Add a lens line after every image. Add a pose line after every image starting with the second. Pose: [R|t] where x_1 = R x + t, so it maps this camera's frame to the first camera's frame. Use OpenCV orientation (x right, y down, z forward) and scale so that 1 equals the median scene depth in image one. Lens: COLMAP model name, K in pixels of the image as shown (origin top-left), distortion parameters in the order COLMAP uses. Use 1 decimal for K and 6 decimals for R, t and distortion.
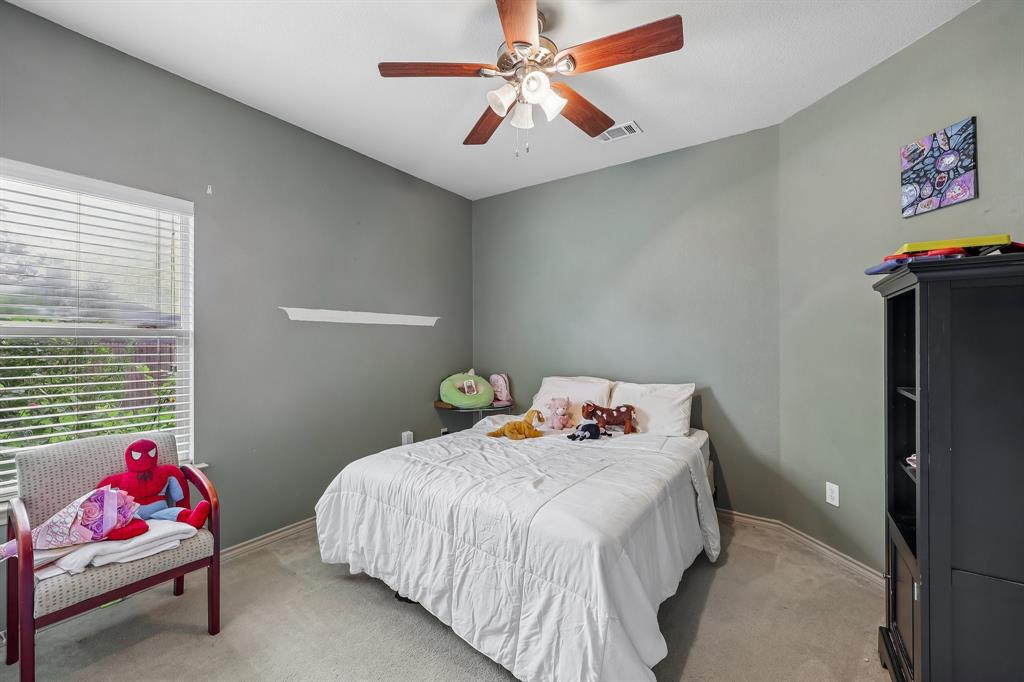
lens RADIAL K [[419.2, 0, 505.6], [0, 419.2, 338.7], [0, 0, 1]] dist [-0.004501, -0.000107]
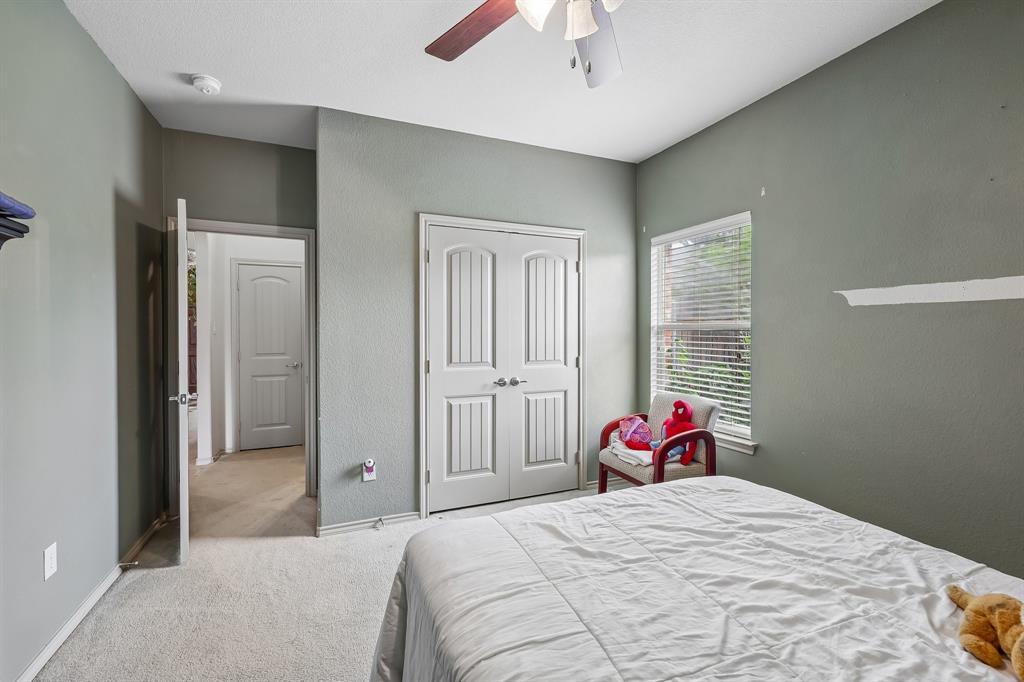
lens RADIAL K [[419.2, 0, 504.1], [0, 419.2, 338.2], [0, 0, 1]] dist [-0.004501, -0.000107]
pose [[-0.546075, 0.011269, -0.837661, 0.604587], [0.001095, 0.999918, 0.012738, 0.004333], [0.837736, 0.006039, -0.546043, 1.113593]]
